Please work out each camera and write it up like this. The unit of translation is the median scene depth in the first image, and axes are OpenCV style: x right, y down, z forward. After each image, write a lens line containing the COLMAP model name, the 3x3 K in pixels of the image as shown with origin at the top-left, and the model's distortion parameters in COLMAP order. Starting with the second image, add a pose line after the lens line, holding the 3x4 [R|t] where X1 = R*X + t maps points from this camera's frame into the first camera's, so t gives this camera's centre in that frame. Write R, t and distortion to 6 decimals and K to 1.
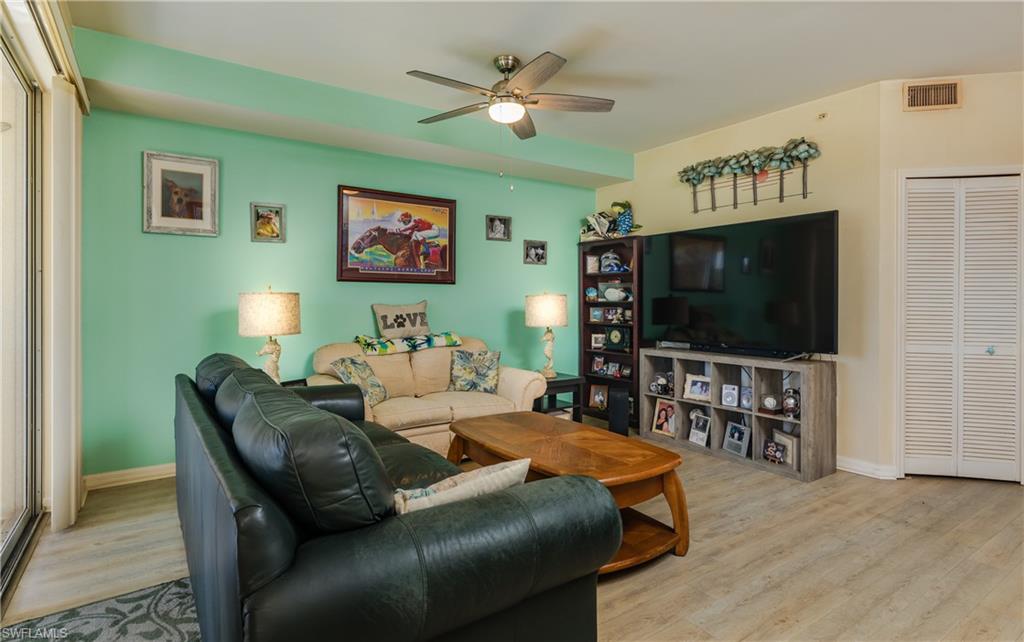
lens RADIAL K [[528.4, 0, 510.4], [0, 528.4, 302.4], [0, 0, 1]] dist [0.003347, -0.000080]
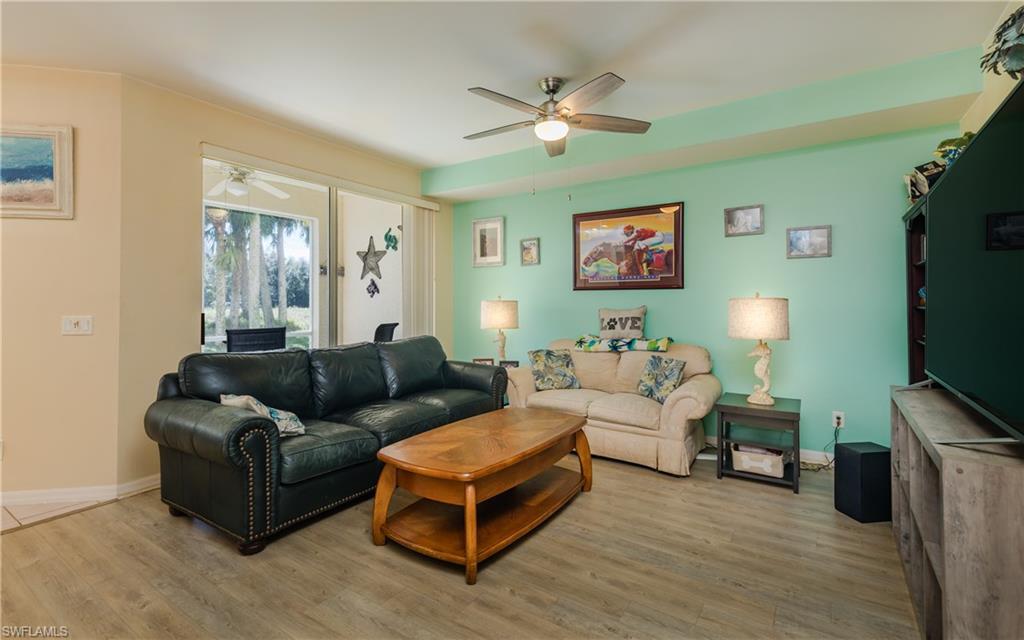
lens RADIAL K [[471.3, 0, 519.2], [0, 471.3, 299.5], [0, 0, 1]] dist [0.015355, 0.000164]
pose [[0.366077, -0.013817, -0.930482, 0.636331], [-0.004554, 0.999851, -0.016639, 0.001056], [0.930573, 0.010328, 0.365960, 0.438605]]
